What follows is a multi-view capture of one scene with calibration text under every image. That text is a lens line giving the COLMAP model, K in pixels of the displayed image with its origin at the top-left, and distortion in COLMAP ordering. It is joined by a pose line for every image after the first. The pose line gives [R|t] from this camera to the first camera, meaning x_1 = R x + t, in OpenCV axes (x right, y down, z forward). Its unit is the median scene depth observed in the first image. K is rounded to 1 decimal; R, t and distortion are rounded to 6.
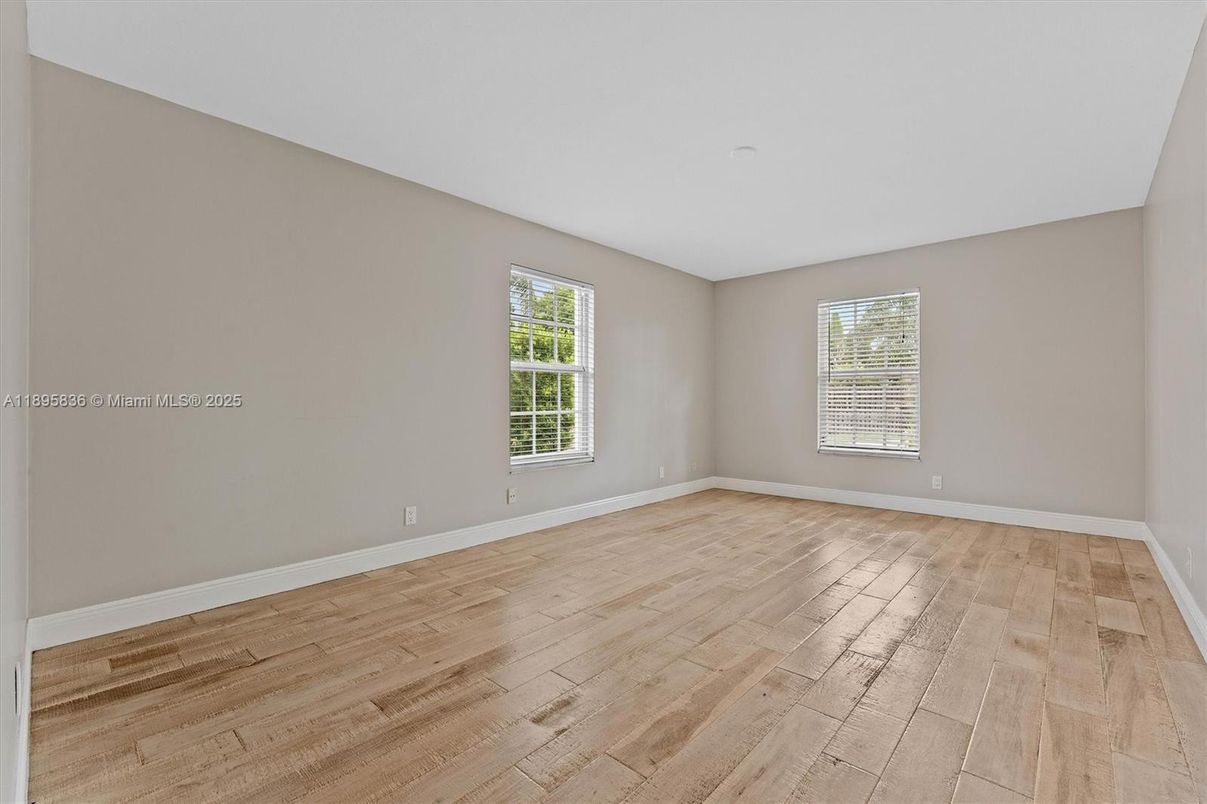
lens RADIAL K [[498.6, 0, 607.0], [0, 498.6, 404.9], [0, 0, 1]] dist [-0.003130, -0.000001]
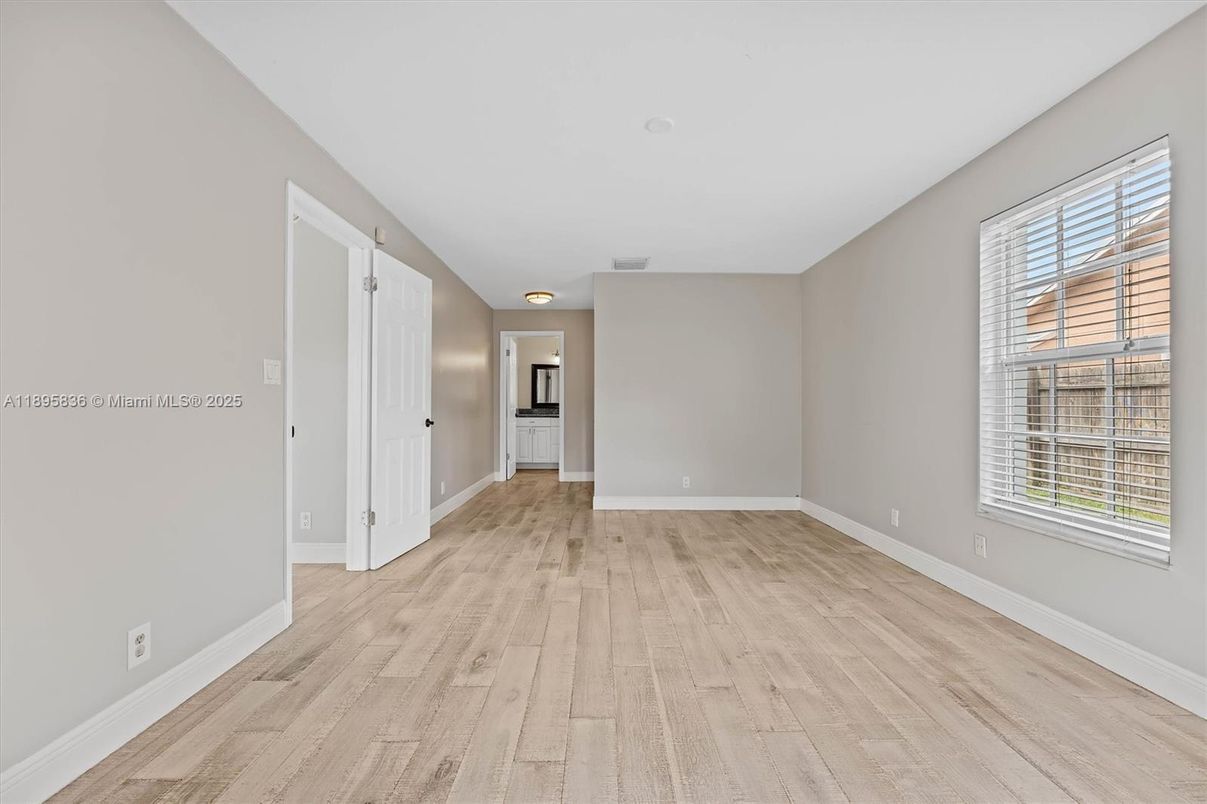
lens RADIAL K [[498.6, 0, 607.0], [0, 498.6, 404.9], [0, 0, 1]] dist [-0.003130, -0.000001]
pose [[-0.718591, -0.001910, -0.695431, 0.980319], [-0.004005, 0.999991, 0.001392, -0.024090], [0.695422, 0.003786, -0.718592, 1.629543]]
